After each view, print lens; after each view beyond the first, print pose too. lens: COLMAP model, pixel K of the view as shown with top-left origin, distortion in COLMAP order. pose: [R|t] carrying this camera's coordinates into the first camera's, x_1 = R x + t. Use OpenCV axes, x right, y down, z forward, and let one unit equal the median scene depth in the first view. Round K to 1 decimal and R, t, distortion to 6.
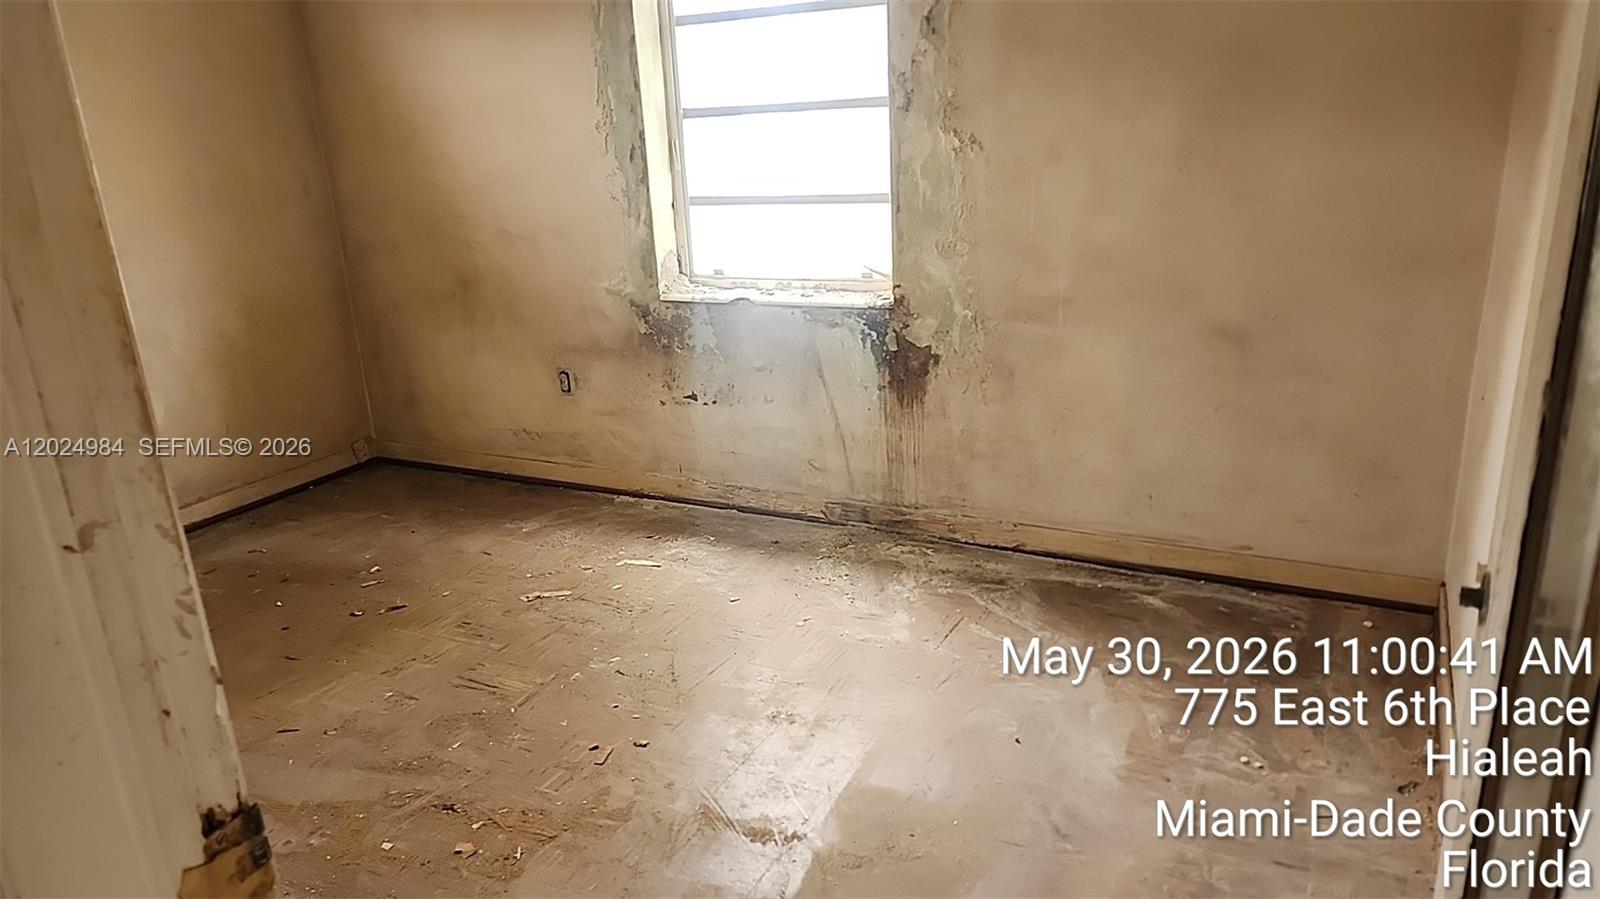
lens RADIAL K [[1066.2, 0, 806.7], [0, 1066.2, 451.6], [0, 0, 1]] dist [0.068951, -0.042885]
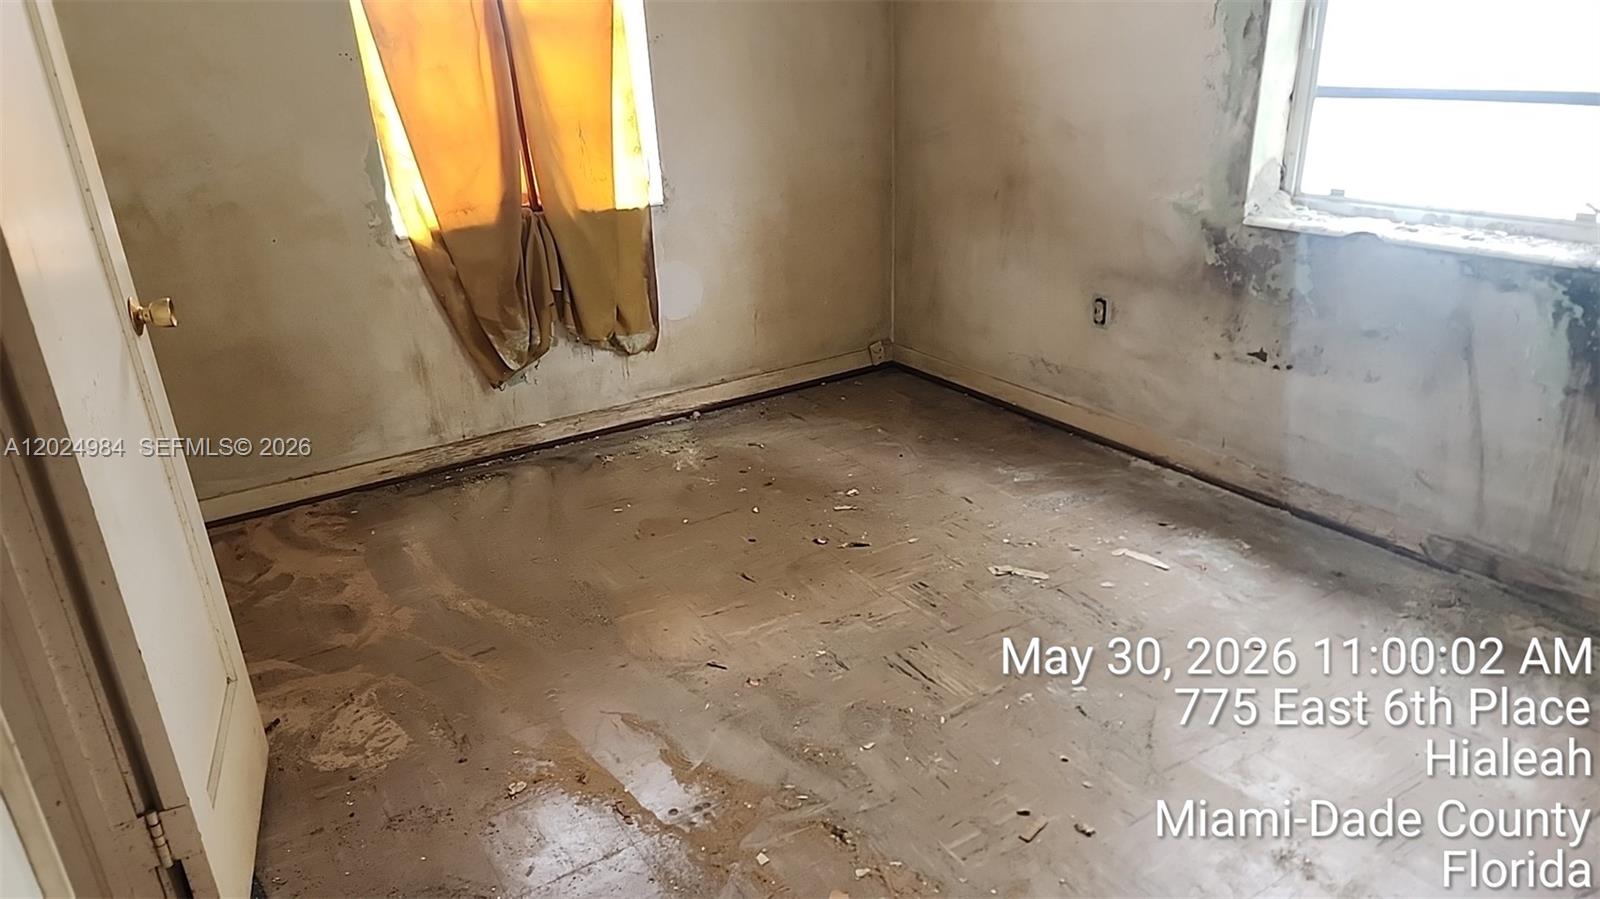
lens RADIAL K [[1066.2, 0, 787.7], [0, 1066.2, 464.9], [0, 0, 1]] dist [0.068951, -0.042885]
pose [[0.858832, 0.204761, -0.469554, -0.019009], [-0.151700, 0.977183, 0.148660, -0.040272], [0.489280, -0.056442, 0.870299, 0.161260]]
